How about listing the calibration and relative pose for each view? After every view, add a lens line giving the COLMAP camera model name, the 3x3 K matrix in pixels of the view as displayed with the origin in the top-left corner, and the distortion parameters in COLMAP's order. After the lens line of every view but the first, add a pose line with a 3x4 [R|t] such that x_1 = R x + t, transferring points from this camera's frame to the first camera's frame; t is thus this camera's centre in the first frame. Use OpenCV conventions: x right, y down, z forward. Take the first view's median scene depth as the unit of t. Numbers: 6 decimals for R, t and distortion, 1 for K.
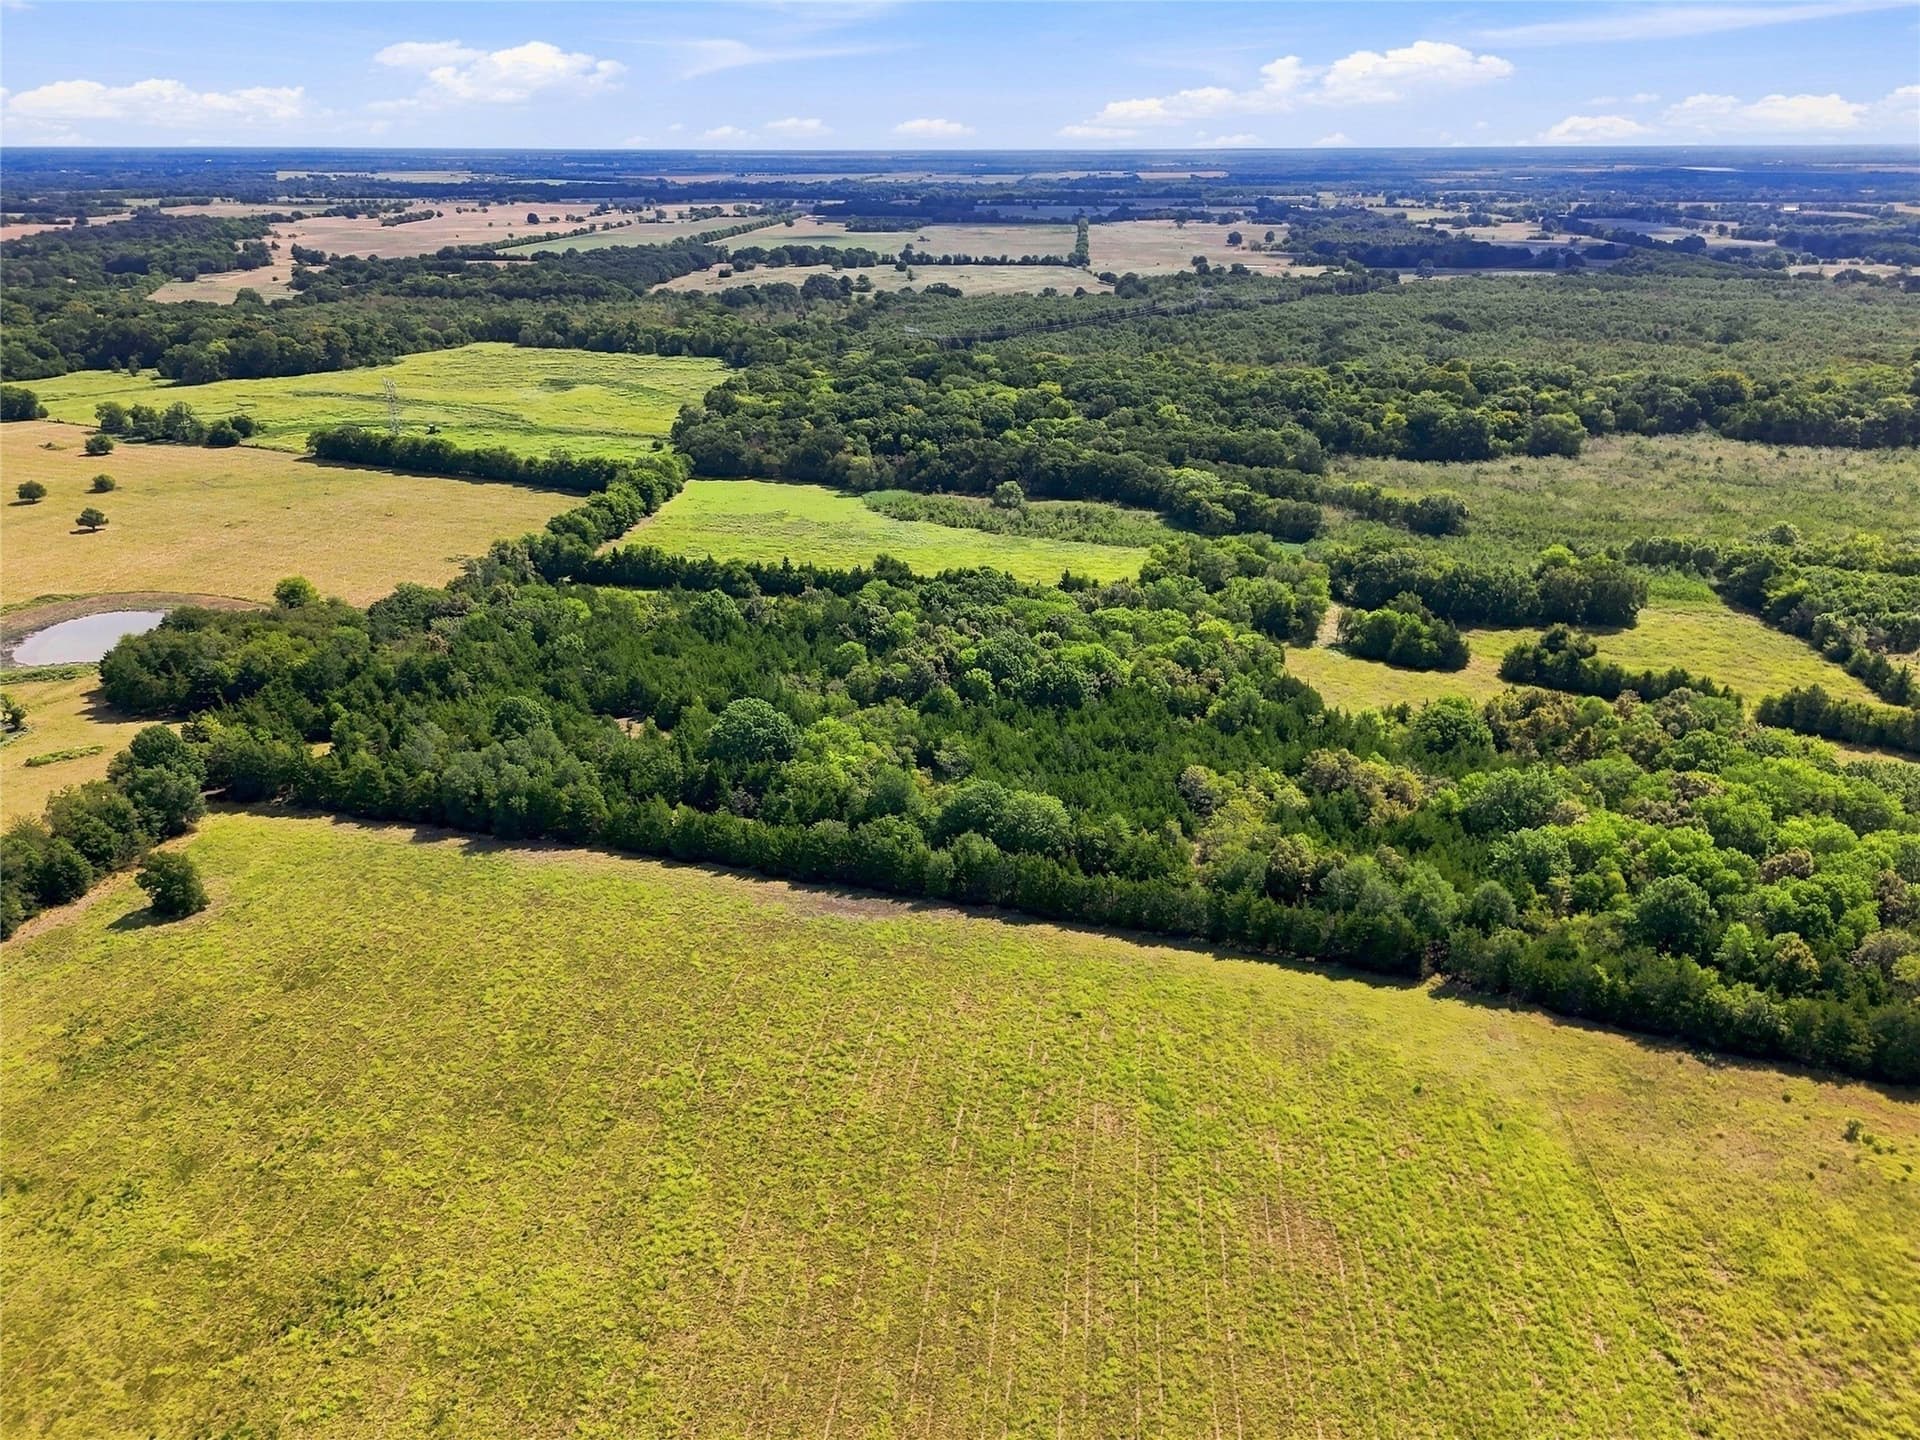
lens RADIAL K [[1413.2, 0, 959.7], [0, 1413.2, 723.8], [0, 0, 1]] dist [0.080902, -0.083326]
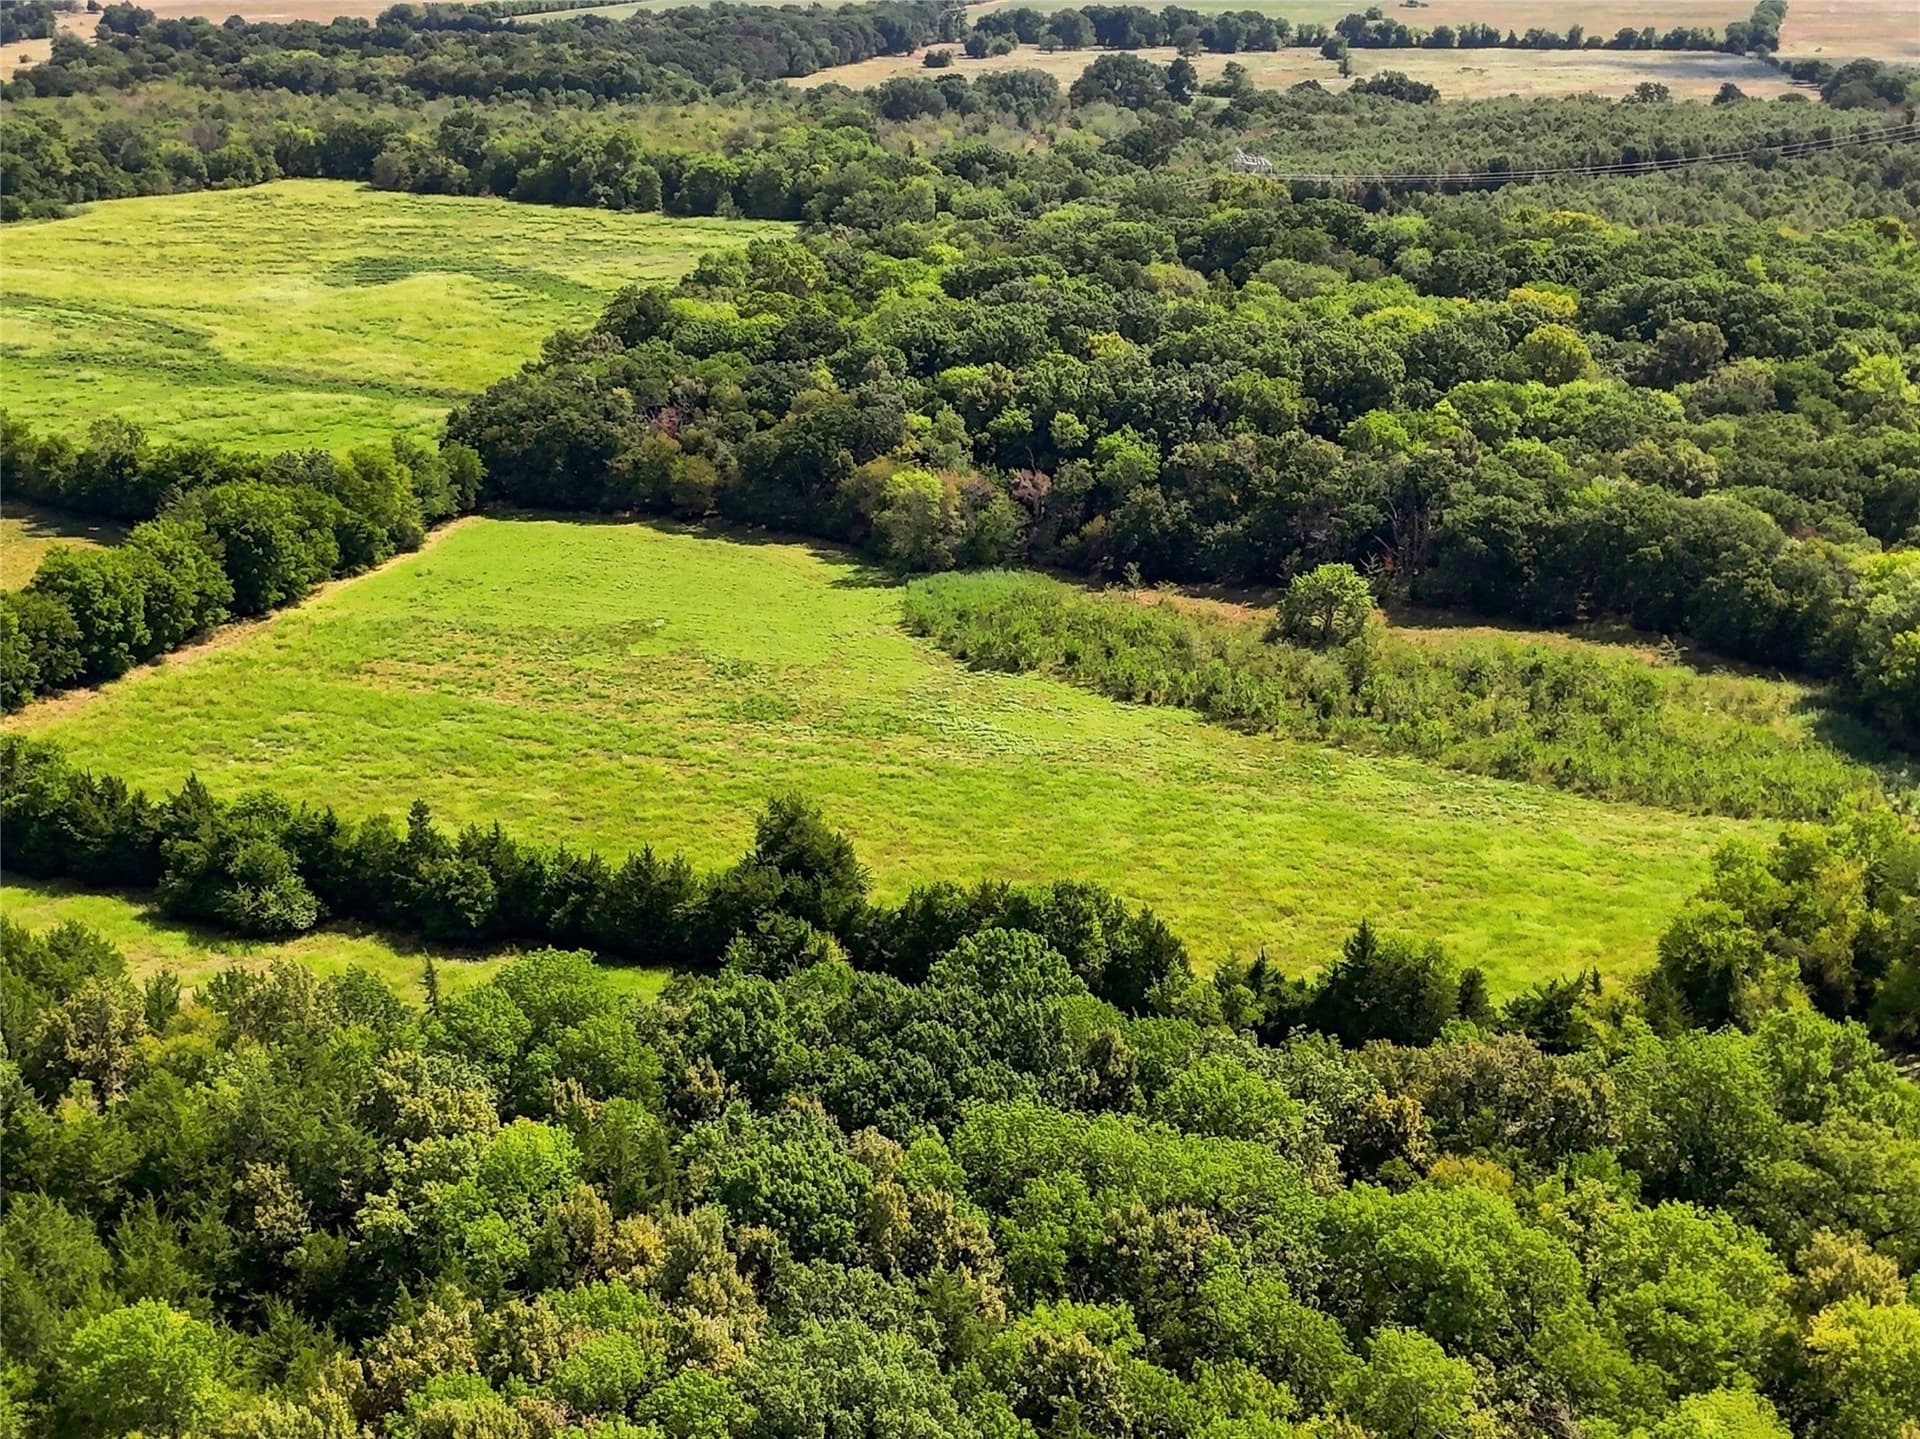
lens RADIAL K [[2828.2, 0, 960.0], [0, 2828.2, 719.5], [0, 0, 1]] dist [0.082623, -0.085417]
pose [[0.979409, 0.057416, -0.193550, 0.064830], [-0.075368, 0.993380, -0.086697, -0.060454], [0.187291, 0.099499, 0.977252, 0.291625]]
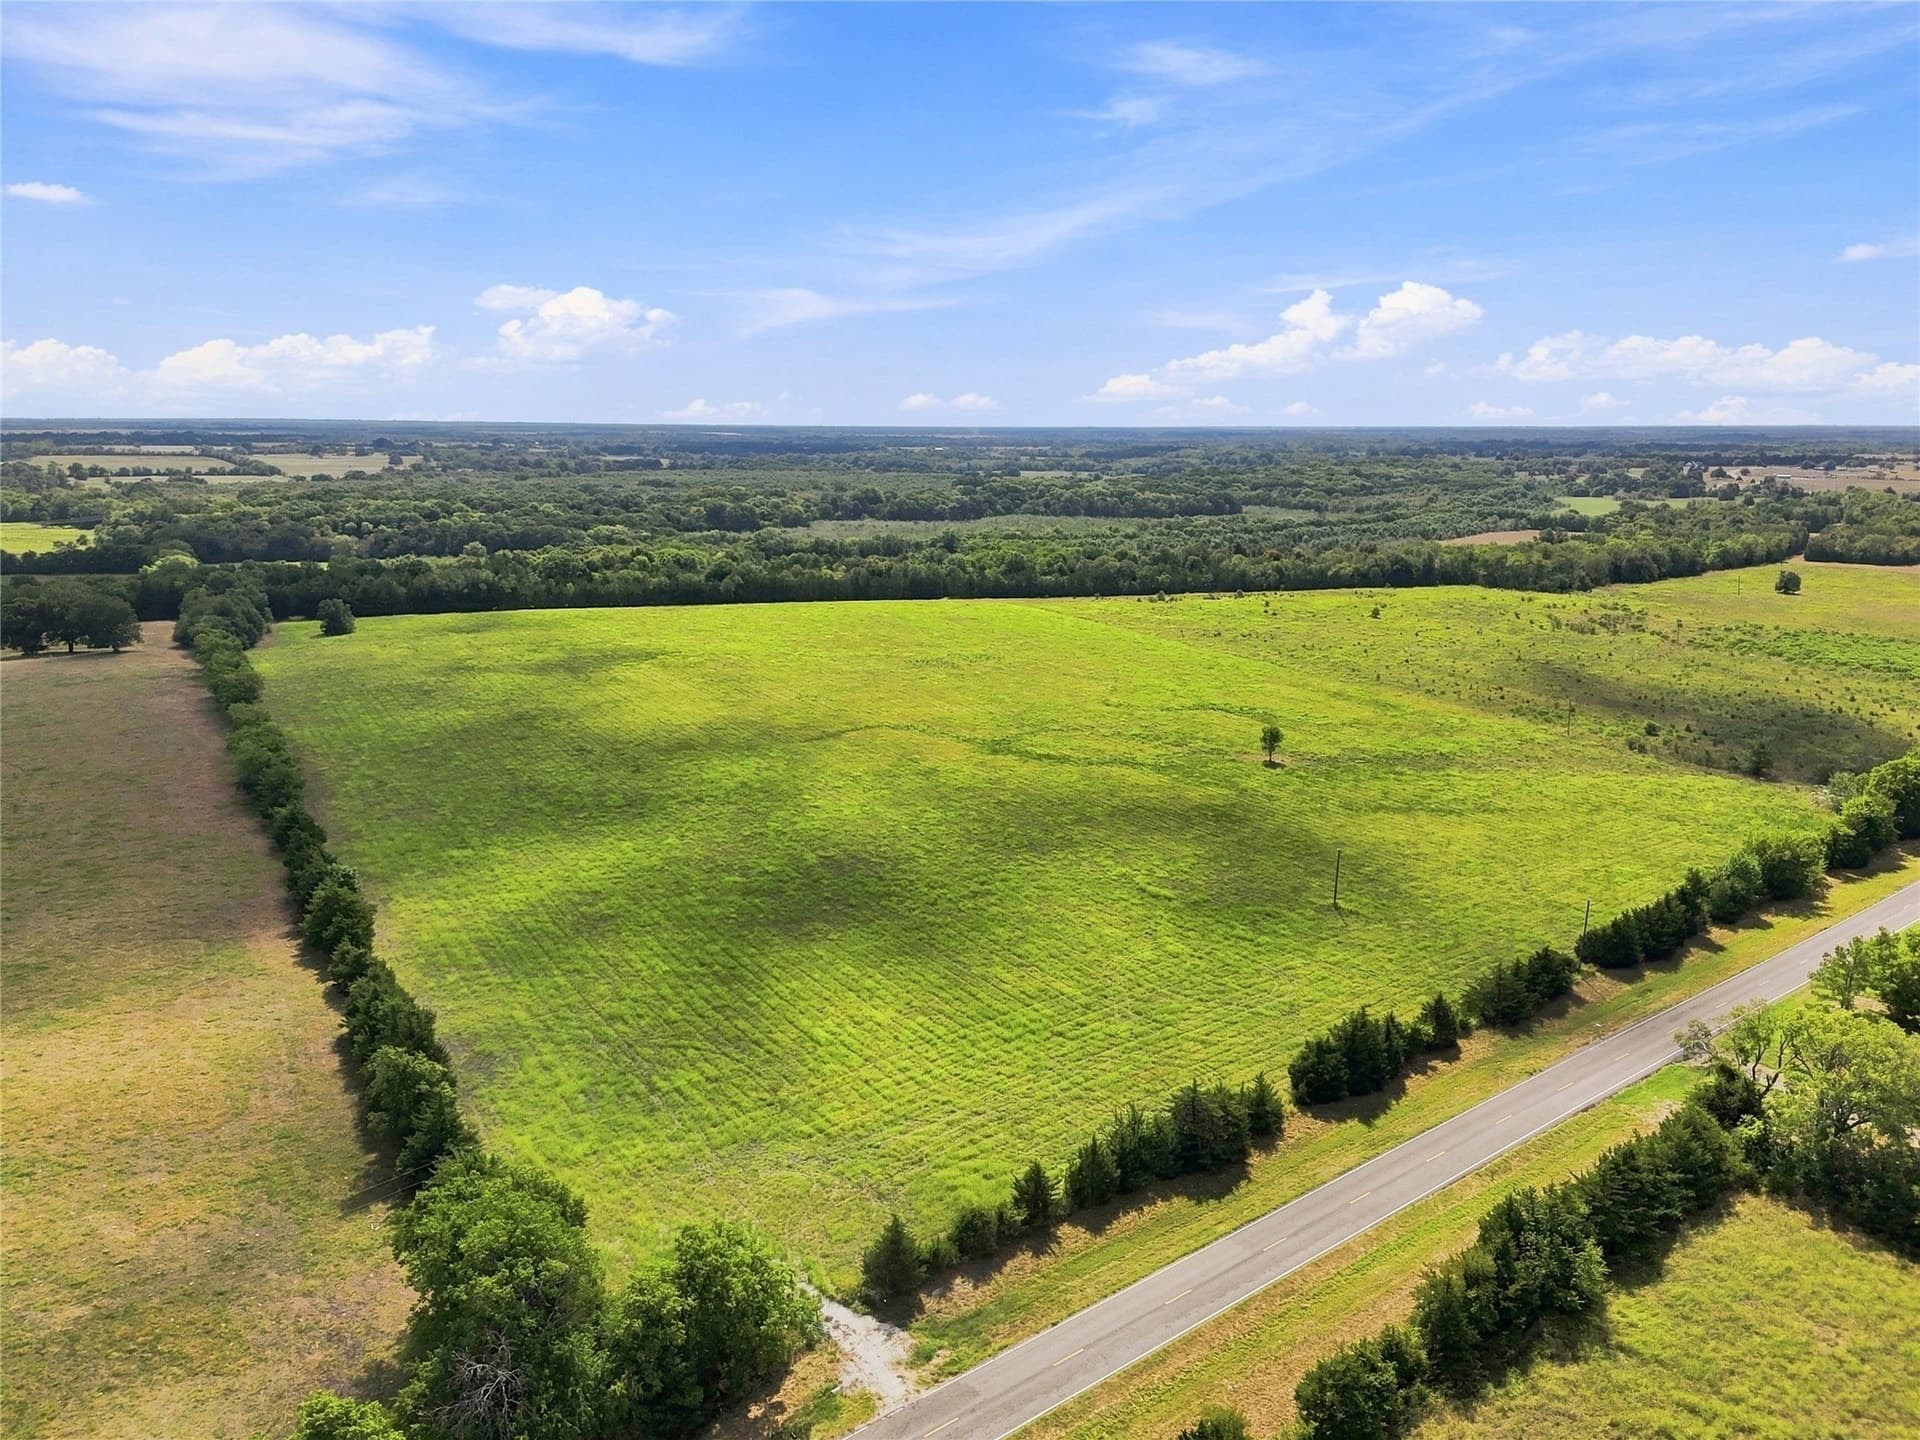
lens RADIAL K [[1413.2, 0, 959.7], [0, 1413.2, 723.8], [0, 0, 1]] dist [0.080902, -0.083326]
pose [[0.808138, -0.118065, 0.577038, -0.332046], [0.217221, 0.970386, -0.105670, 0.204687], [-0.547474, 0.210741, 0.809852, -0.283327]]
